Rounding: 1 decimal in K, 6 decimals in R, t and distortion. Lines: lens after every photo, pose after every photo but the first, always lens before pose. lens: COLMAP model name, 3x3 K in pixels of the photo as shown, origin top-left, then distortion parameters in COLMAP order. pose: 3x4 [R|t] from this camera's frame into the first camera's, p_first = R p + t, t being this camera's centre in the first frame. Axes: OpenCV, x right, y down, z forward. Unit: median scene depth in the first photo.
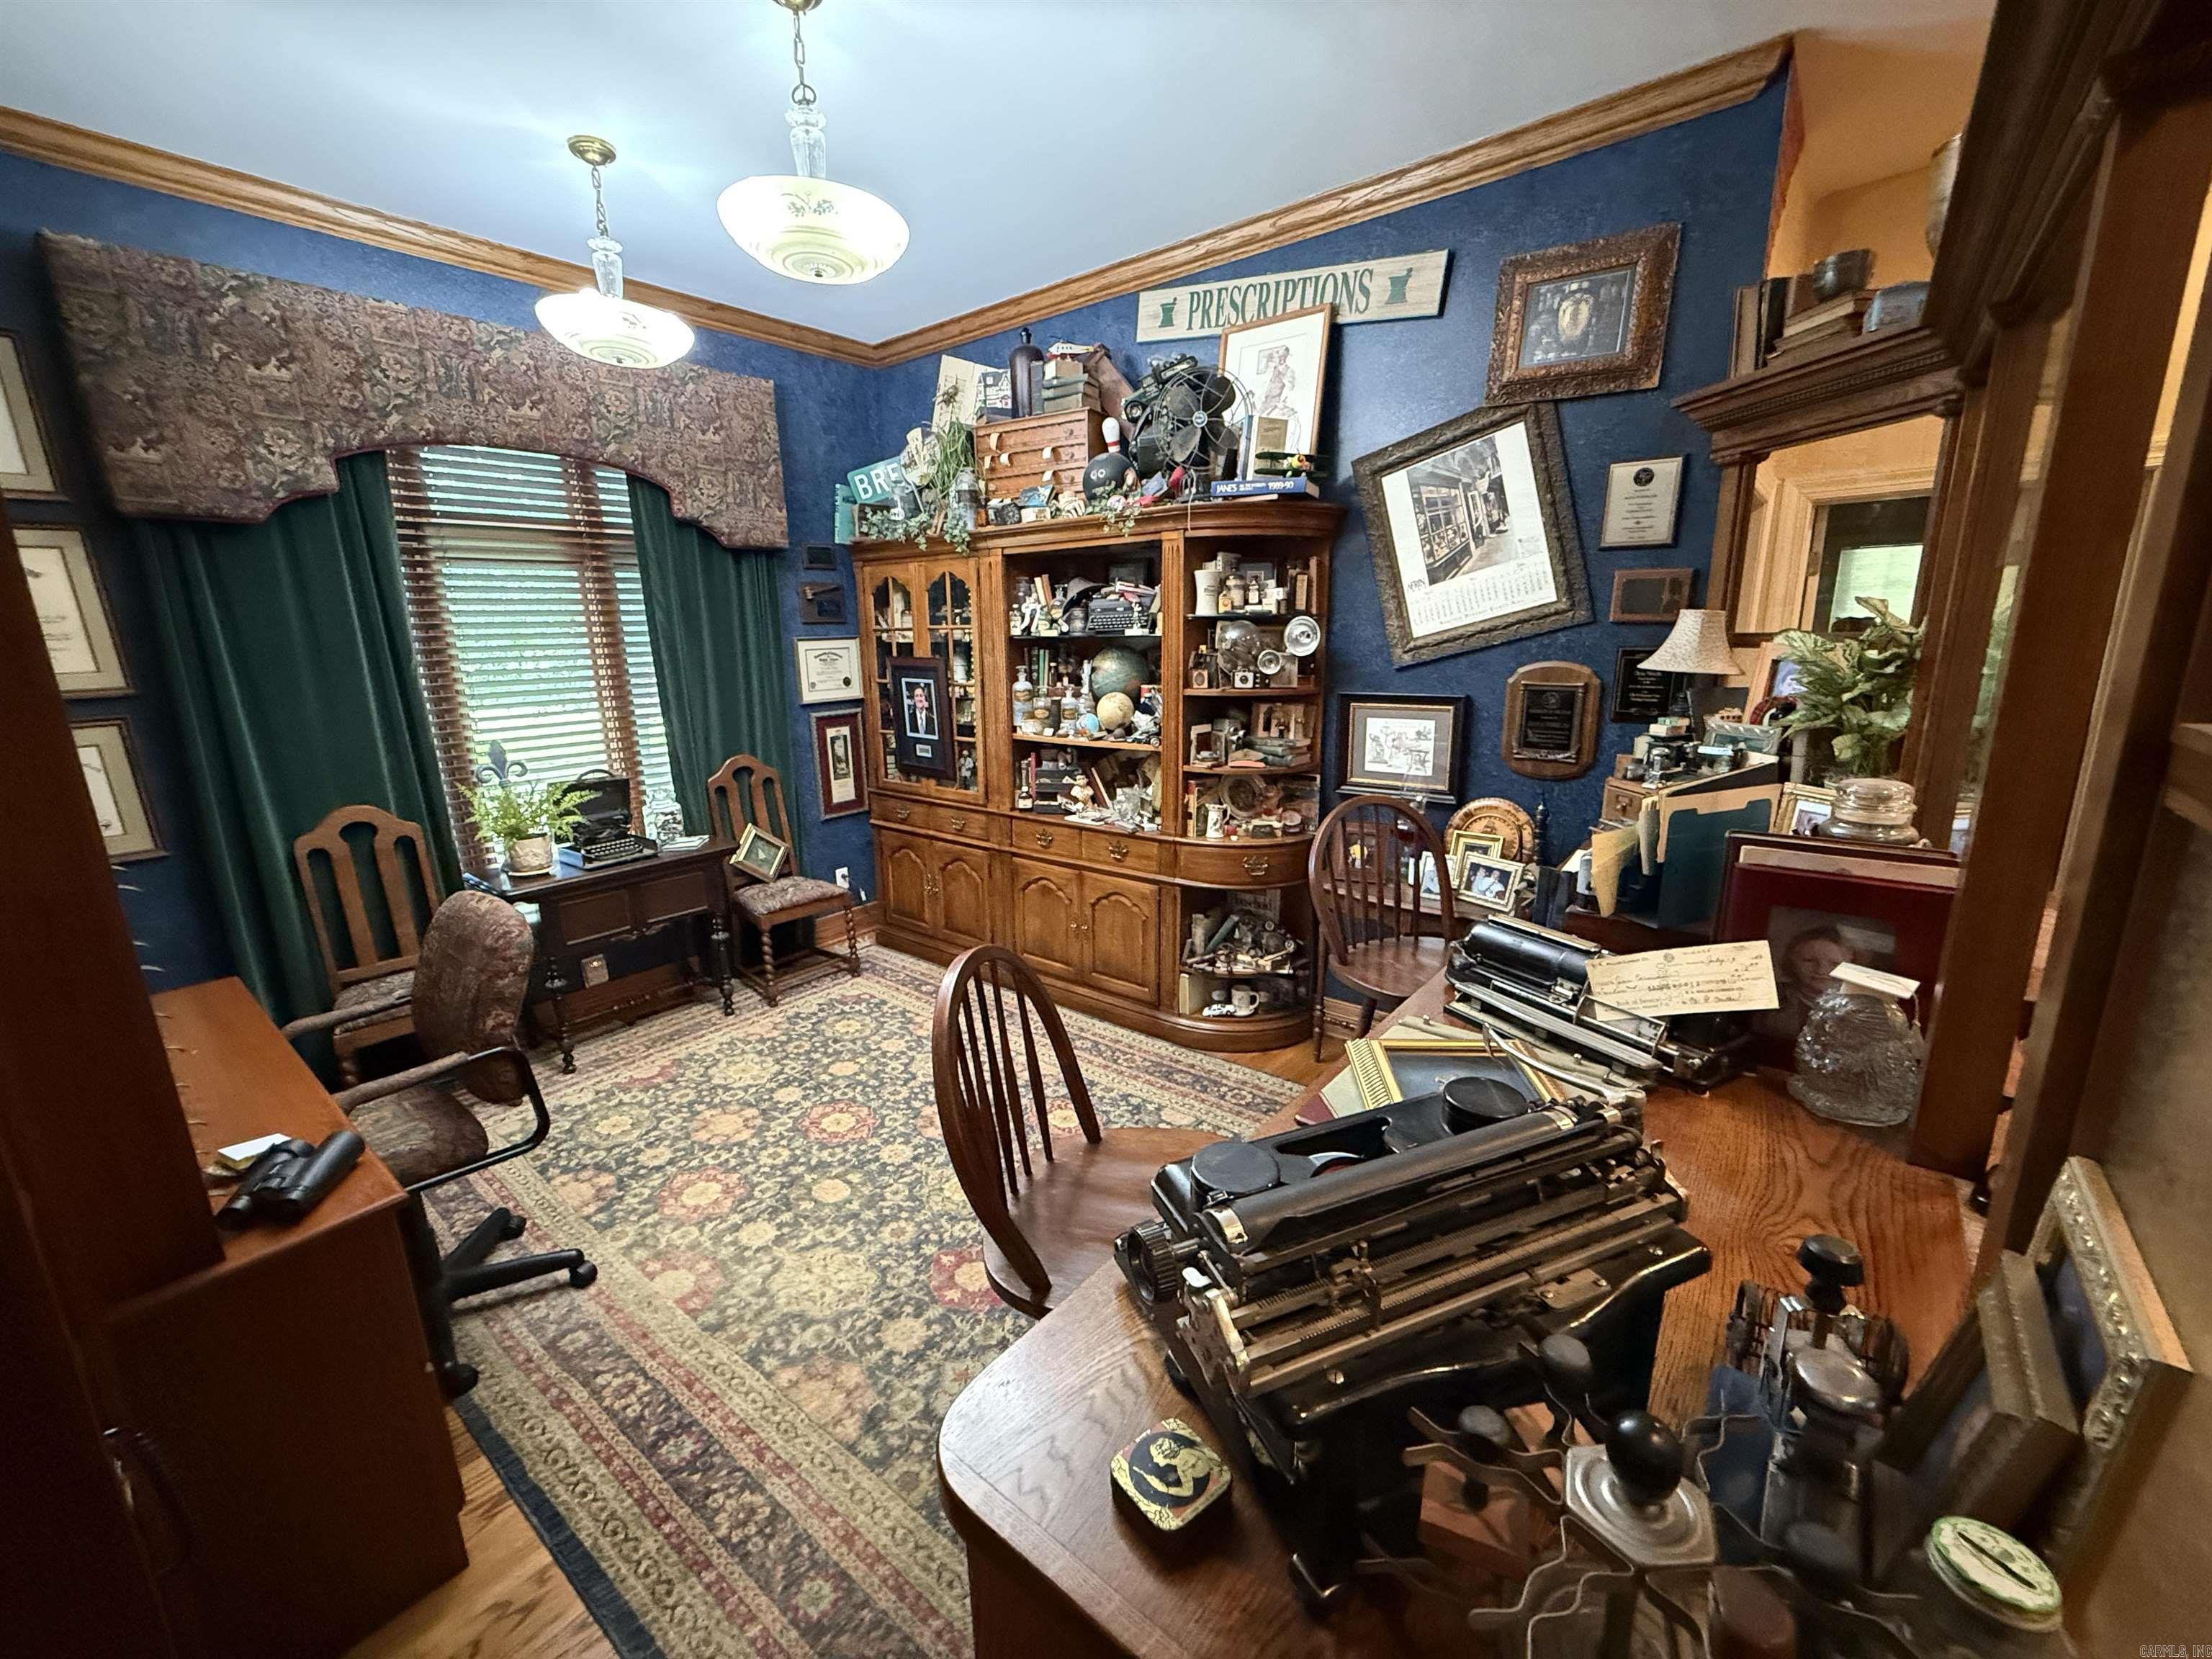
lens RADIAL K [[882.3, 0, 1104.6], [0, 882.3, 834.7], [0, 0, 1]] dist [0.000198, -0.000498]
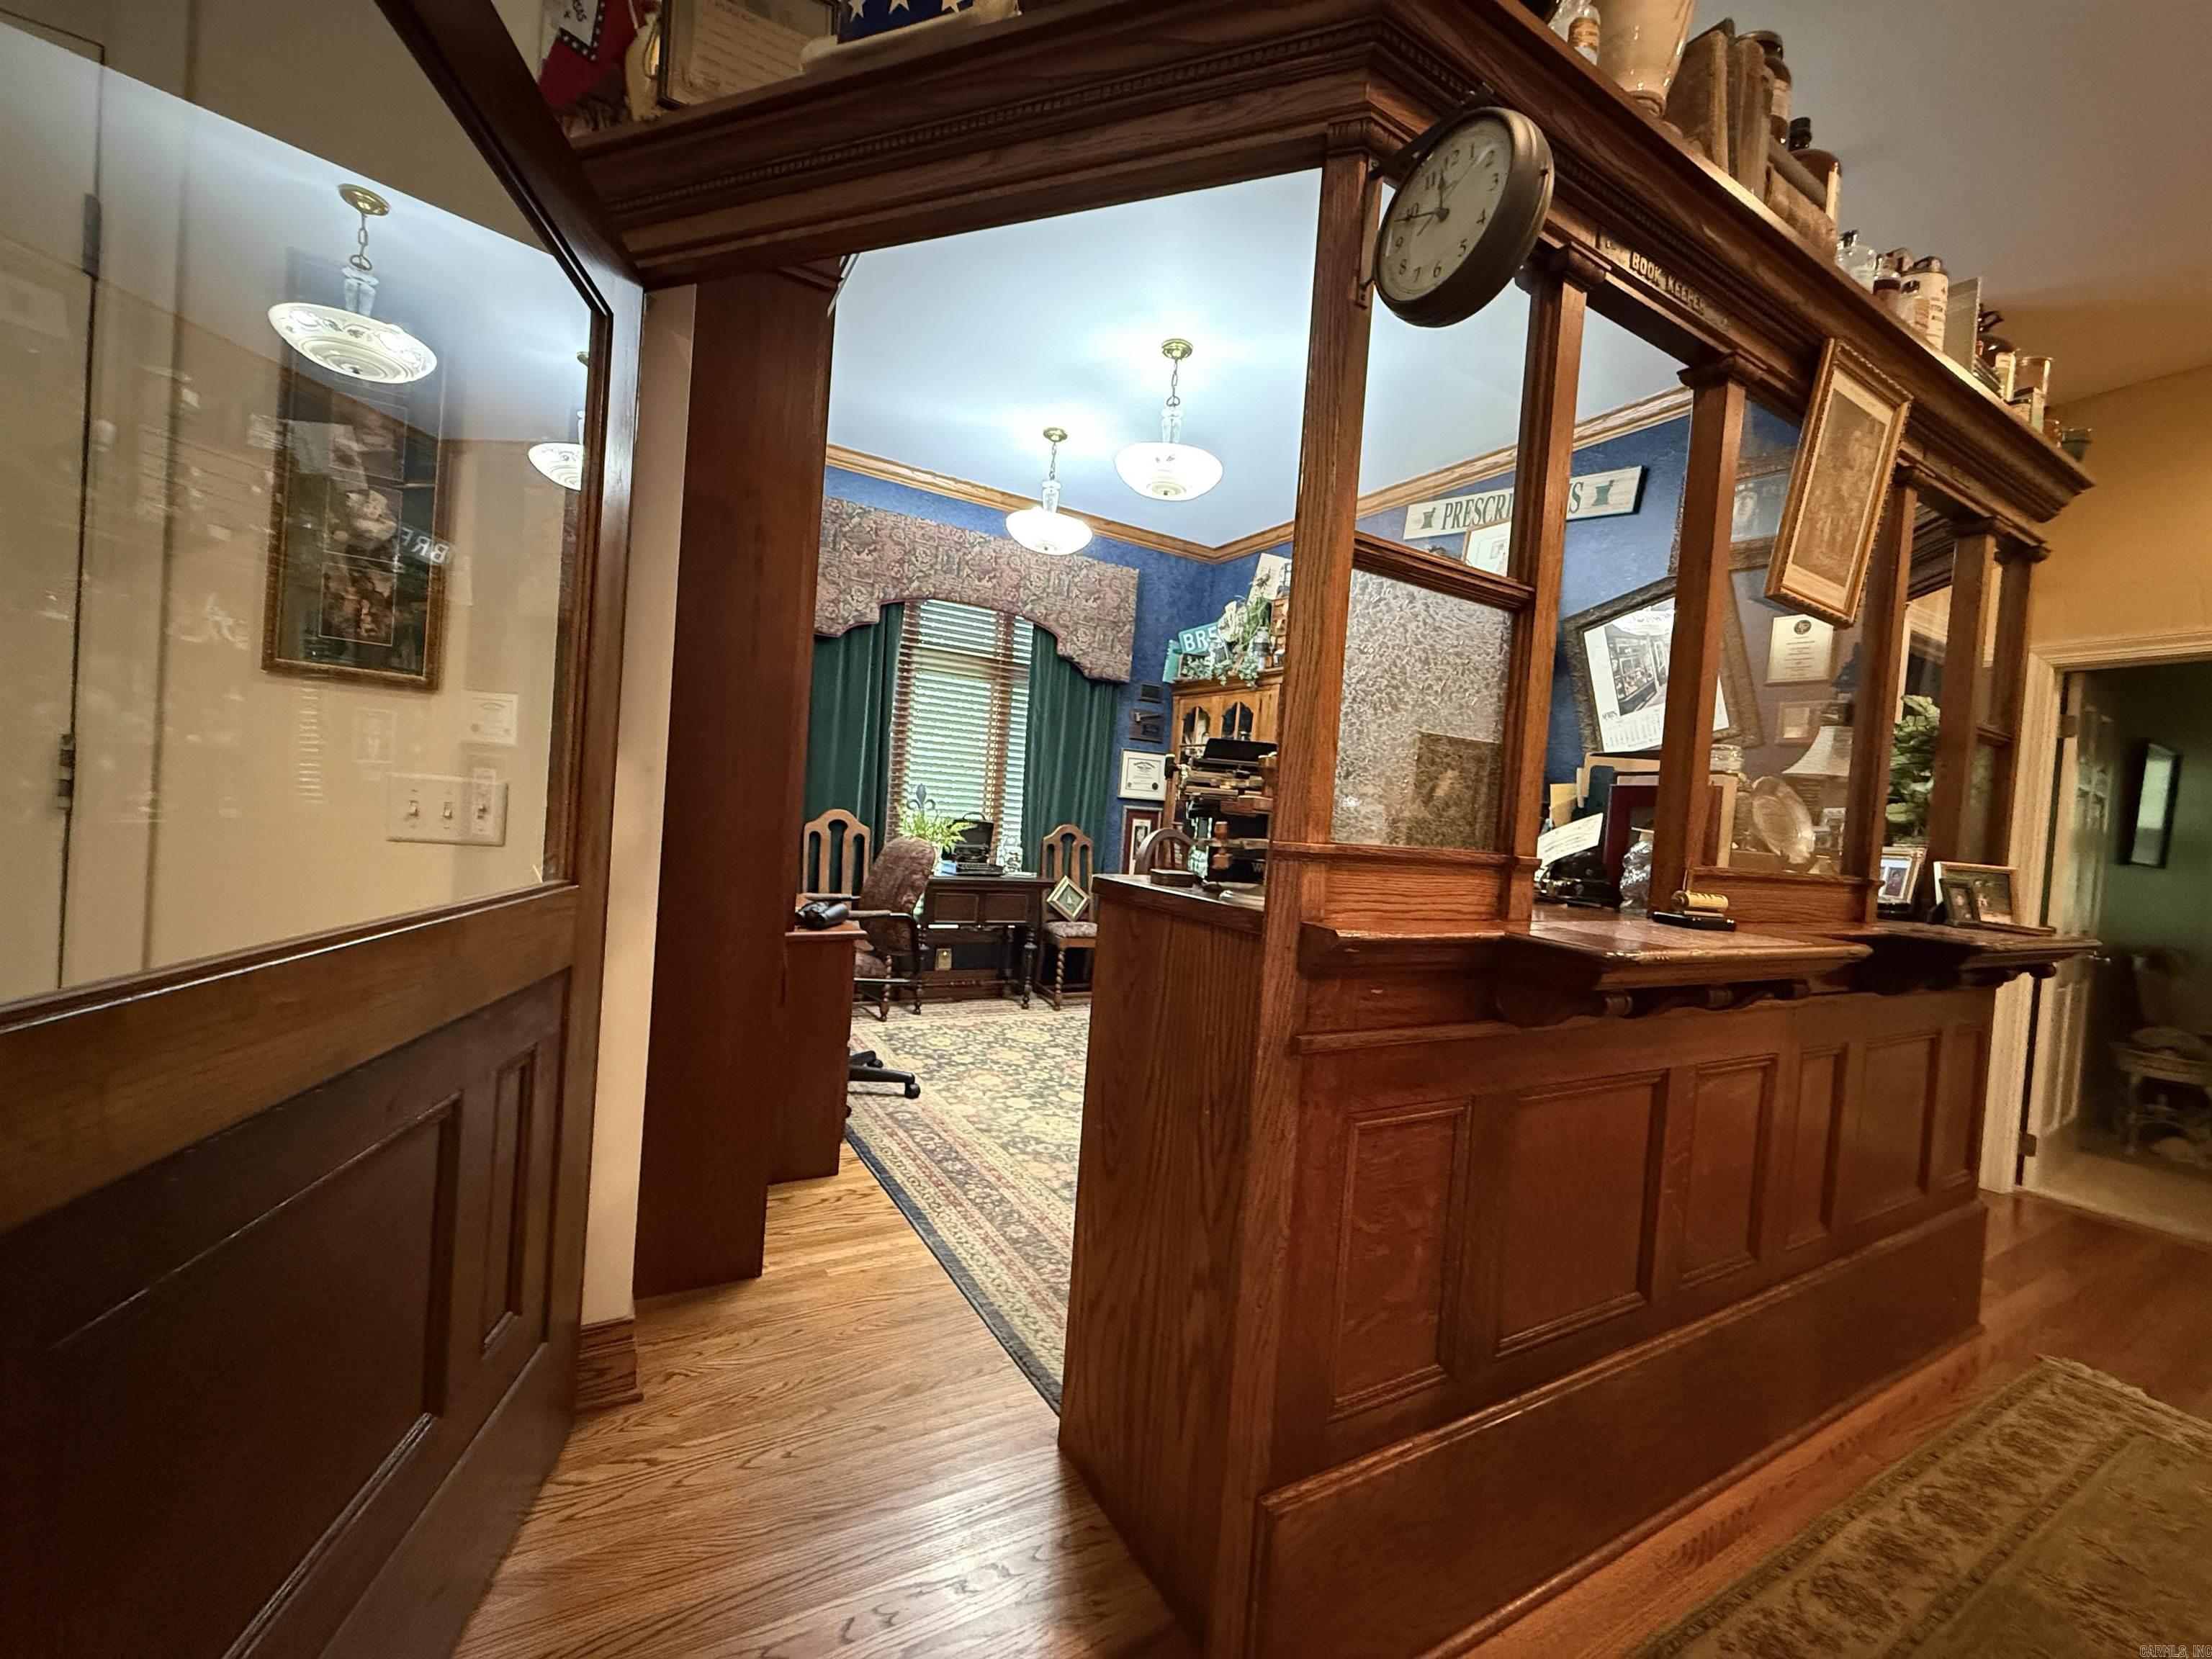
lens RADIAL K [[882.3, 0, 1104.4], [0, 882.3, 832.3], [0, 0, 1]] dist [0.000198, -0.000498]
pose [[0.929992, 0.103669, -0.352657, 0.139486], [-0.176801, 0.967294, -0.181891, 0.192514], [0.322266, 0.231507, 0.917905, -0.264159]]
